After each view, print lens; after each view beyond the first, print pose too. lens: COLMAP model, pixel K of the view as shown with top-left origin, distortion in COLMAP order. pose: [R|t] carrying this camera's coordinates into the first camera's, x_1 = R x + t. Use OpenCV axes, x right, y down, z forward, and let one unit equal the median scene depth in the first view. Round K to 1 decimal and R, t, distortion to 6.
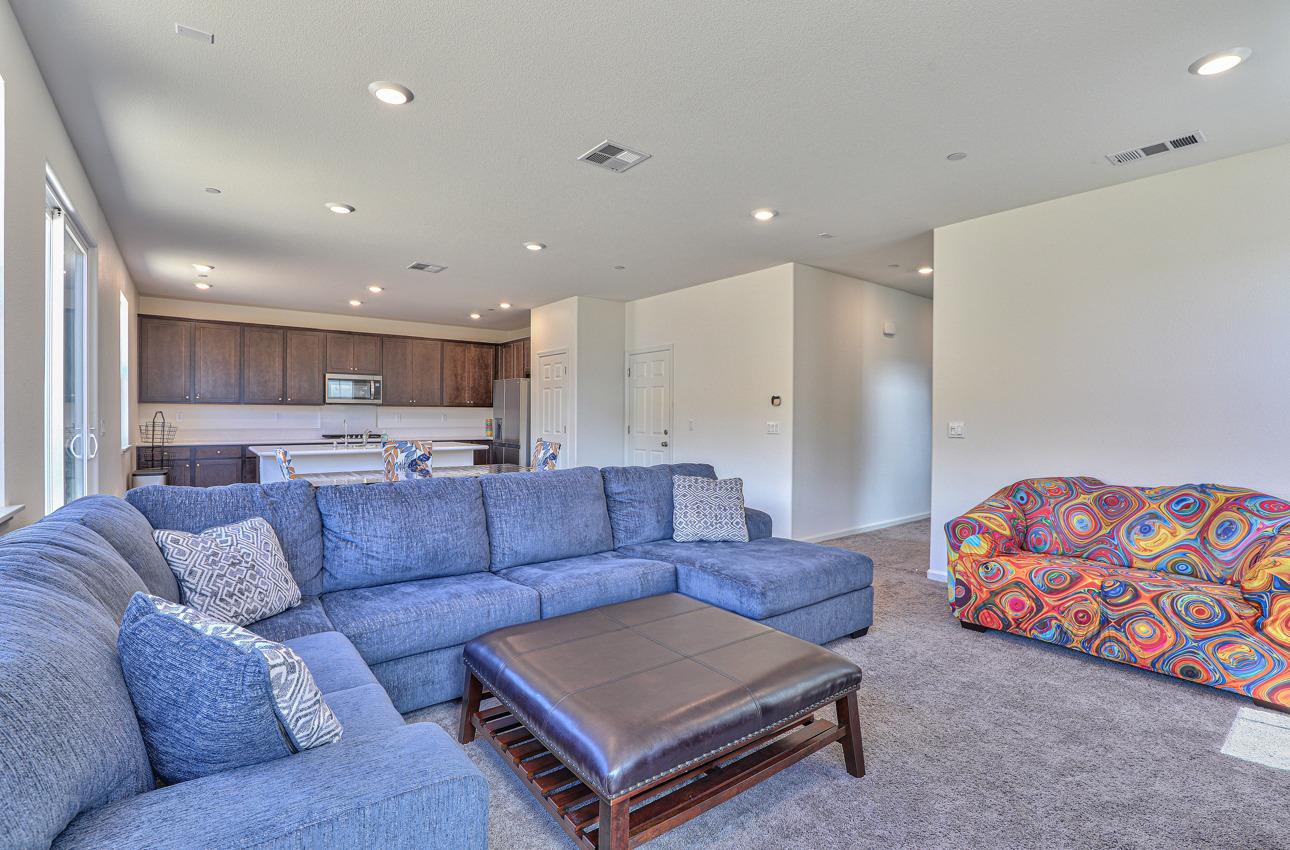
lens RADIAL K [[579.4, 0, 636.9], [0, 579.4, 424.3], [0, 0, 1]] dist [-0.034715, 0.000193]
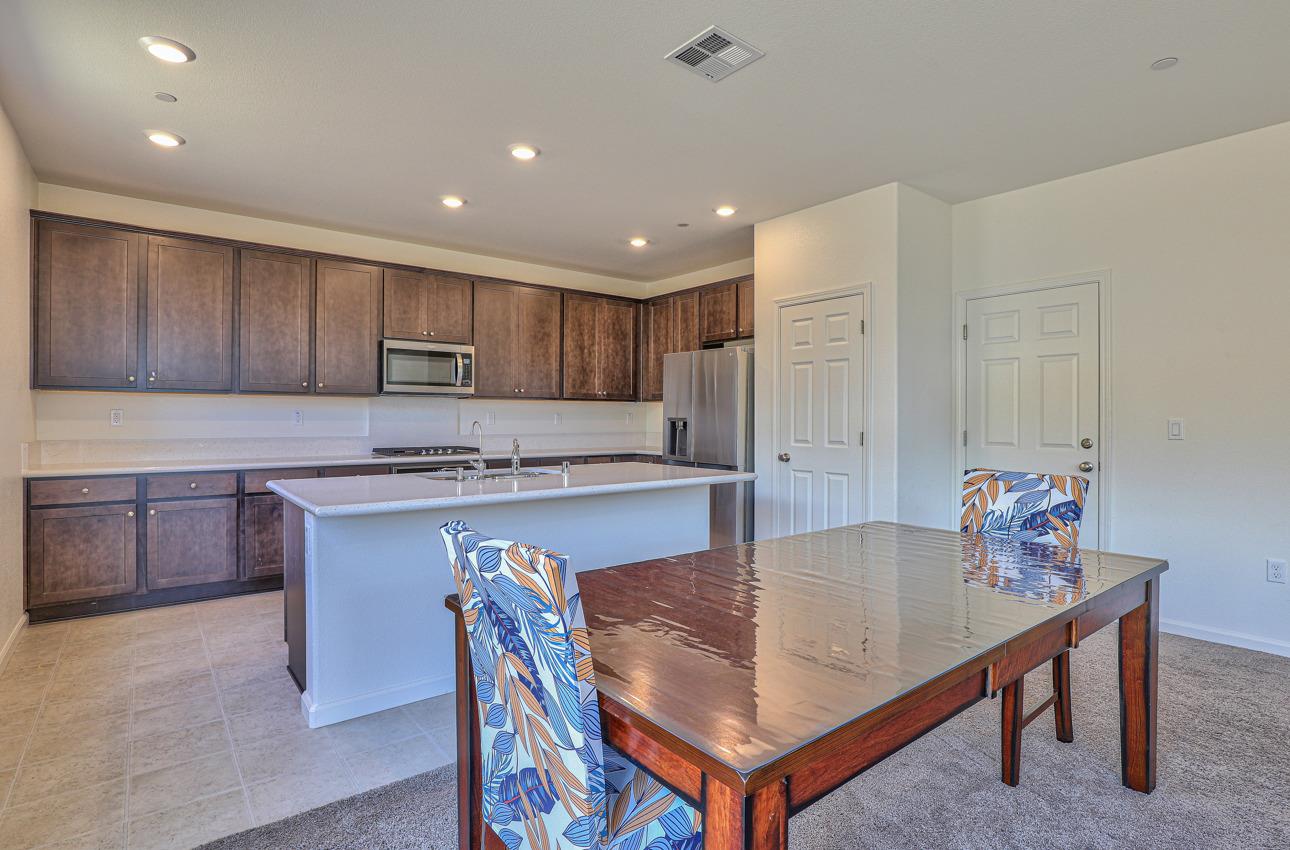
lens RADIAL K [[624.0, 0, 635.5], [0, 624.0, 424.8], [0, 0, 1]] dist [-0.034229, 0.003873]
pose [[0.999926, 0.001713, -0.012027, -0.293589], [-0.001678, 0.999994, 0.002939, -0.007441], [0.012032, -0.002918, 0.999923, 0.402565]]
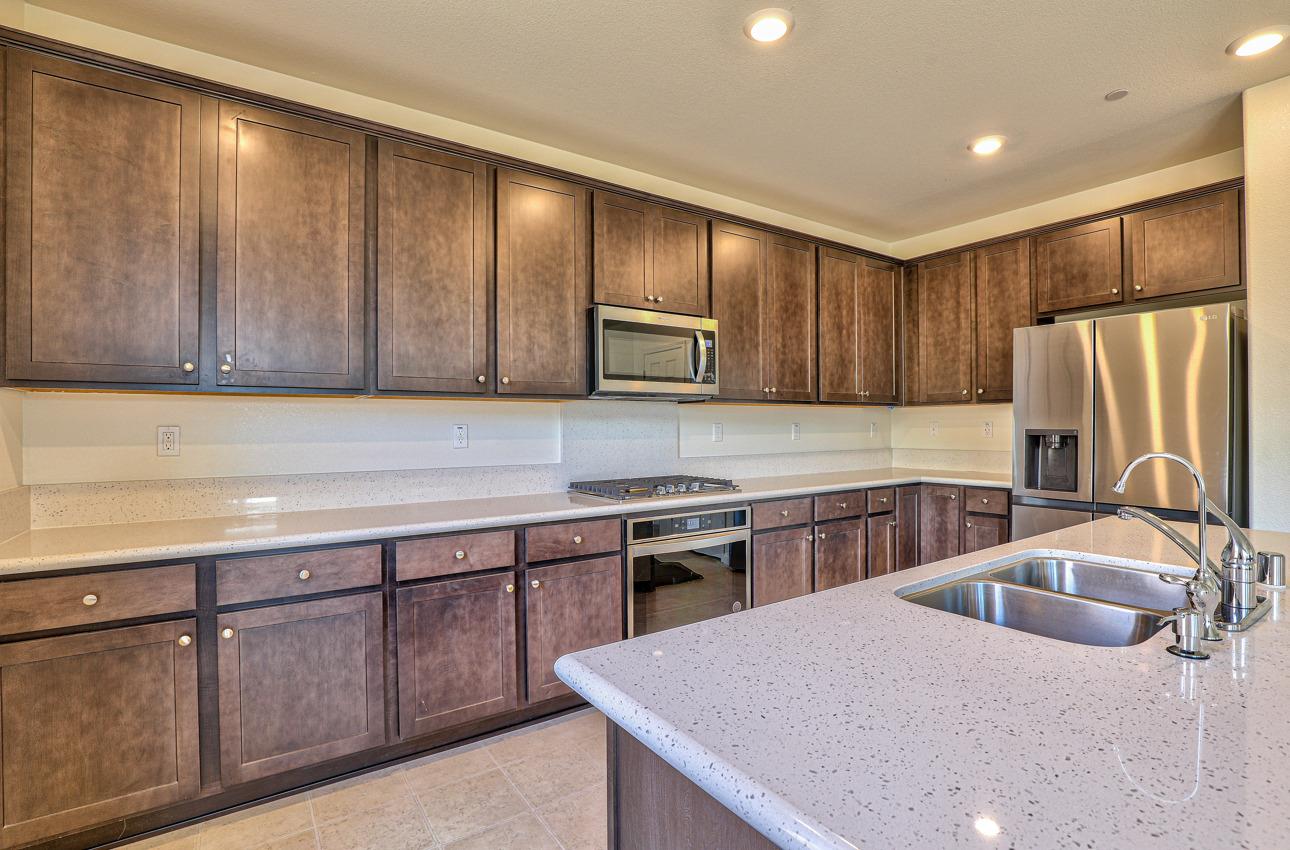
lens RADIAL K [[624.0, 0, 654.1], [0, 624.0, 428.3], [0, 0, 1]] dist [-0.034229, 0.003873]
pose [[0.997848, -0.012245, -0.064418, -0.494581], [0.011482, 0.999860, -0.012211, -0.011190], [0.064558, 0.011445, 0.997848, 0.646655]]
